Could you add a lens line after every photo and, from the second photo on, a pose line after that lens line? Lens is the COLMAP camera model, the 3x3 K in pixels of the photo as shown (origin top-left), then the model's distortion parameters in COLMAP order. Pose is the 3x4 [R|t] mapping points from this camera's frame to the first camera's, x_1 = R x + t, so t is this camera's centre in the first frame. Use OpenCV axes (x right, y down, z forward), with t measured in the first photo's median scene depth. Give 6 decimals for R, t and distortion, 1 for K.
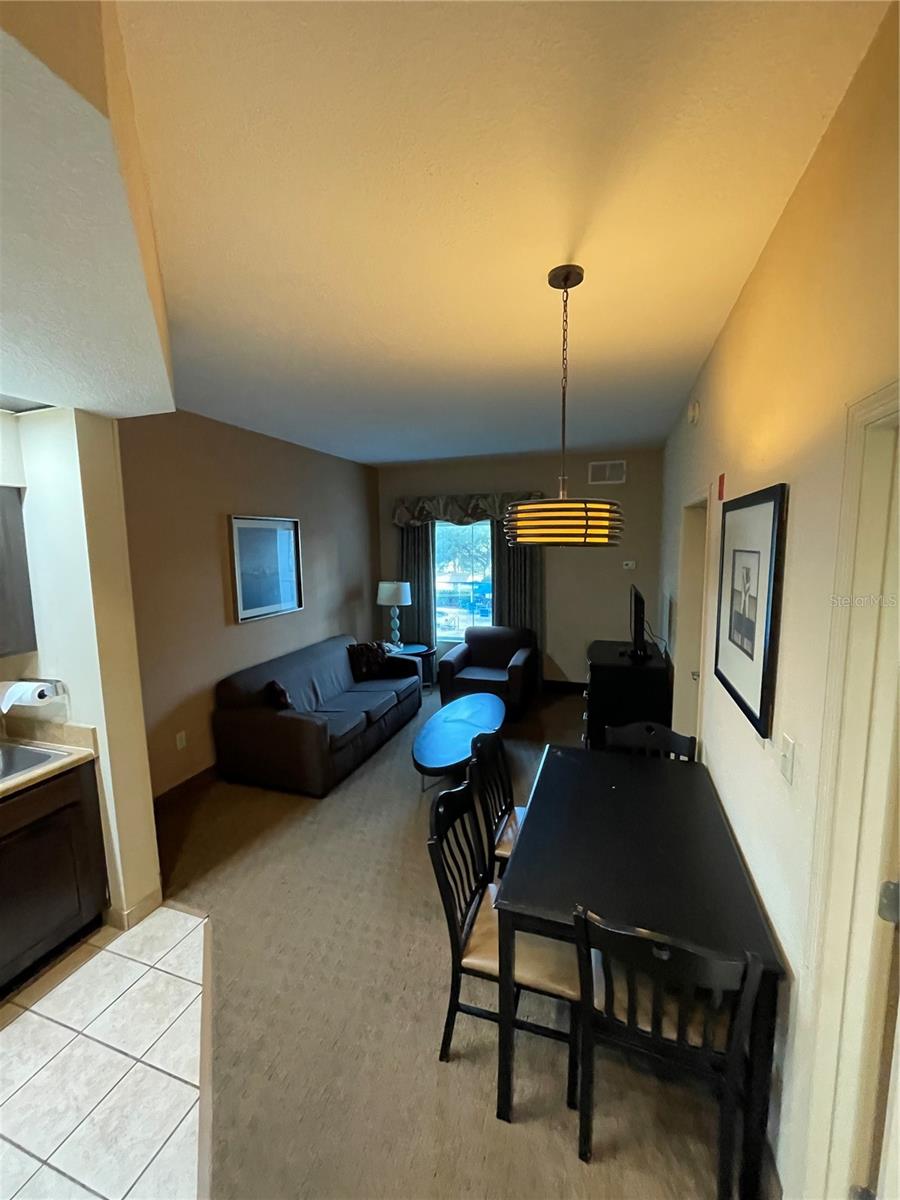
lens RADIAL K [[483.4, 0, 453.5], [0, 483.4, 603.8], [0, 0, 1]] dist [-0.000944, -0.000239]
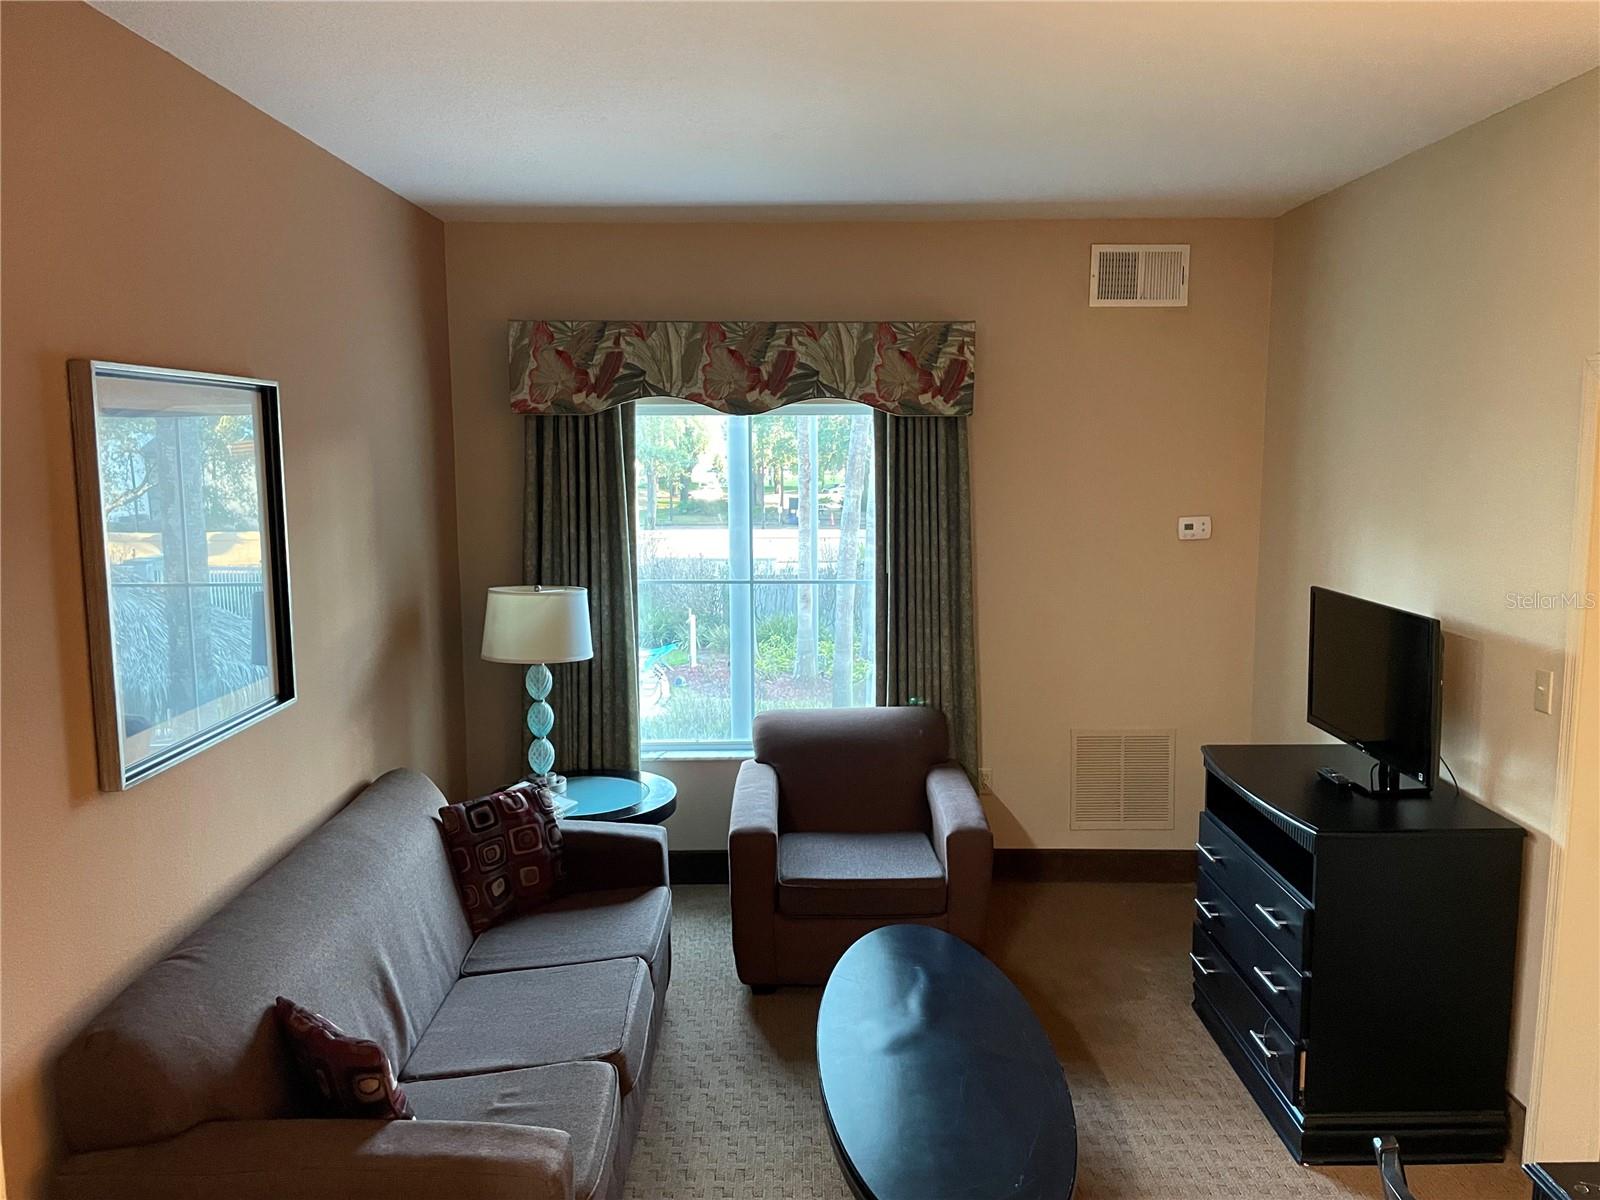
lens RADIAL K [[1208.0, 0, 800.0], [0, 1208.0, 600.0], [0, 0, 1]] dist [0.106939, -0.147117]
pose [[0.947263, -0.029947, 0.319056, -0.340960], [0.030613, 0.999527, 0.002926, -0.054795], [-0.318992, 0.006996, 0.947731, 0.306337]]
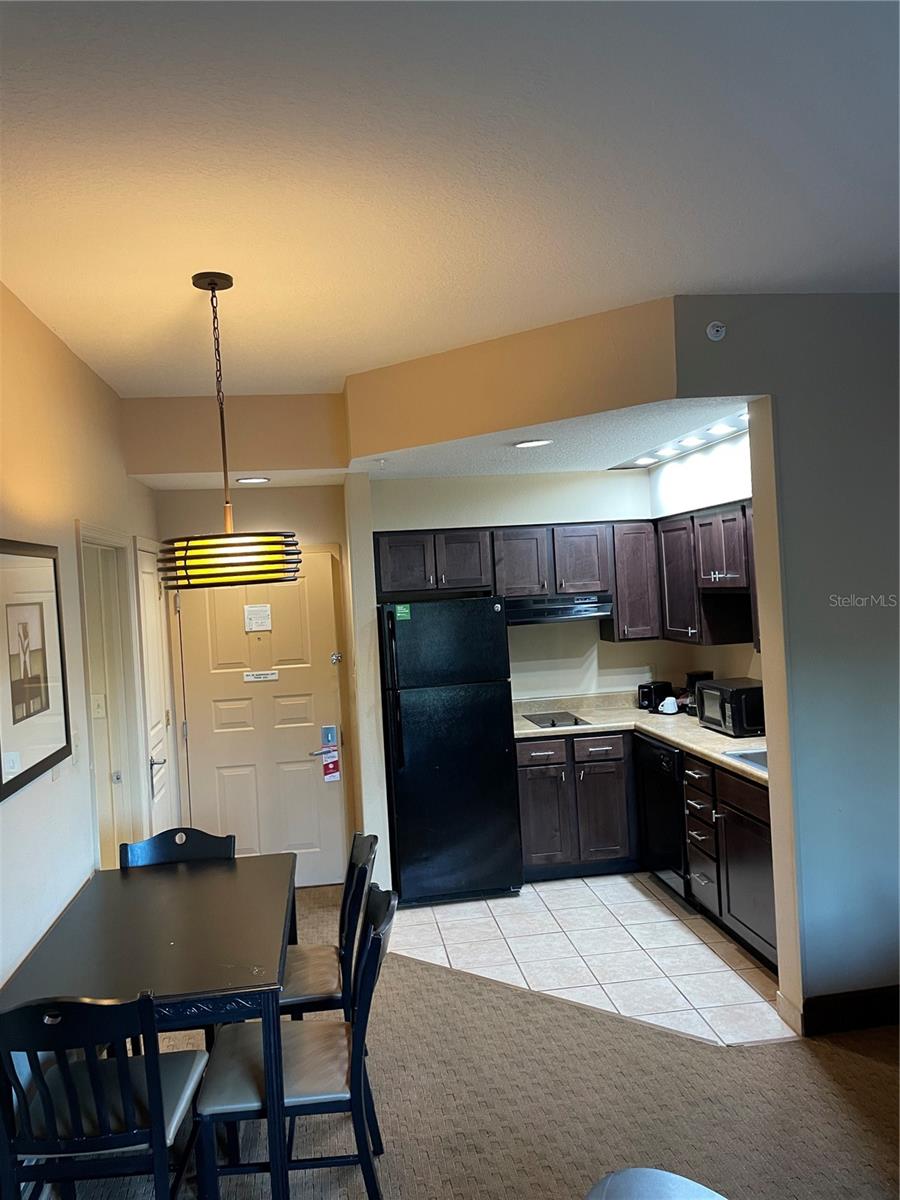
lens RADIAL K [[906.0, 0, 446.3], [0, 906.0, 599.9], [0, 0, 1]] dist [0.106939, -0.147117]
pose [[-0.896146, 0.073763, -0.437586, 0.315818], [0.011370, 0.989581, 0.143525, -0.171279], [0.443614, 0.123644, -0.887648, 1.384703]]
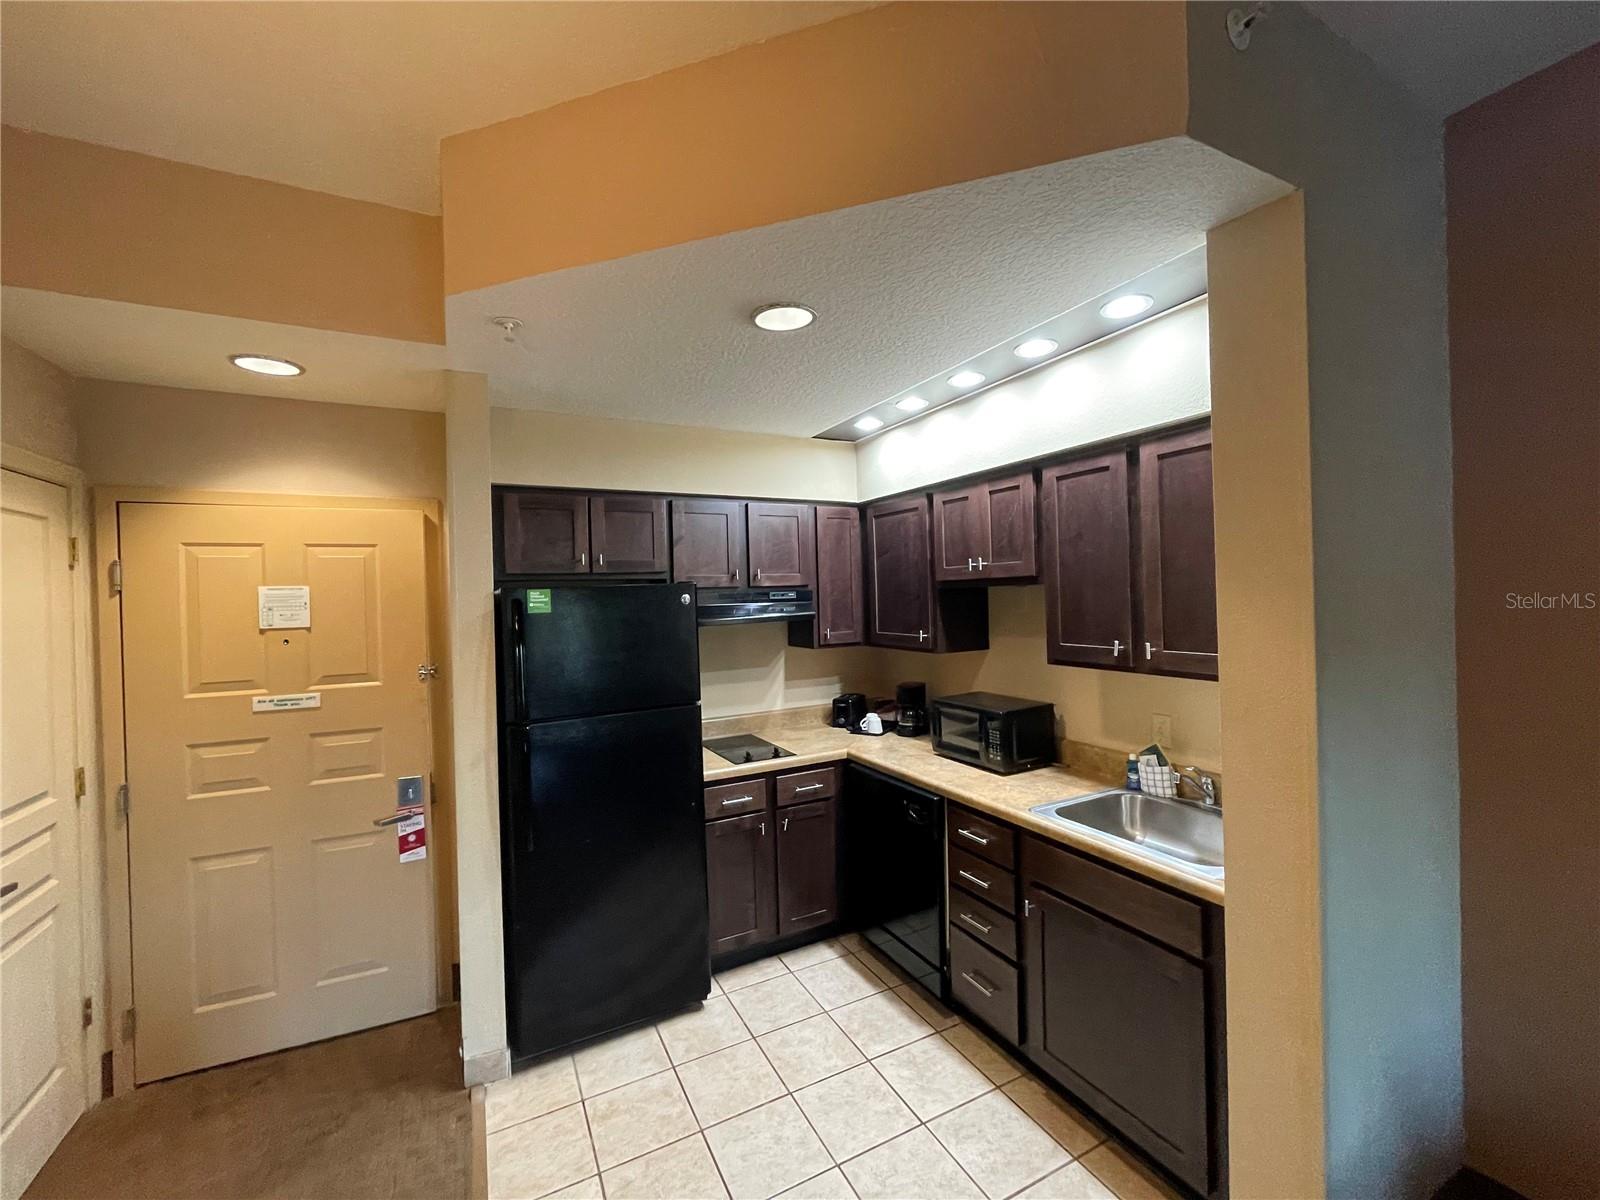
lens RADIAL K [[643.9, 0, 797.1], [0, 643.9, 596.1], [0, 0, 1]] dist [-0.002504, -0.000566]
pose [[-0.699772, 0.035370, -0.713490, 0.028860], [-0.056777, 0.992860, 0.104905, -0.033496], [0.712107, 0.113920, -0.692767, 0.710060]]
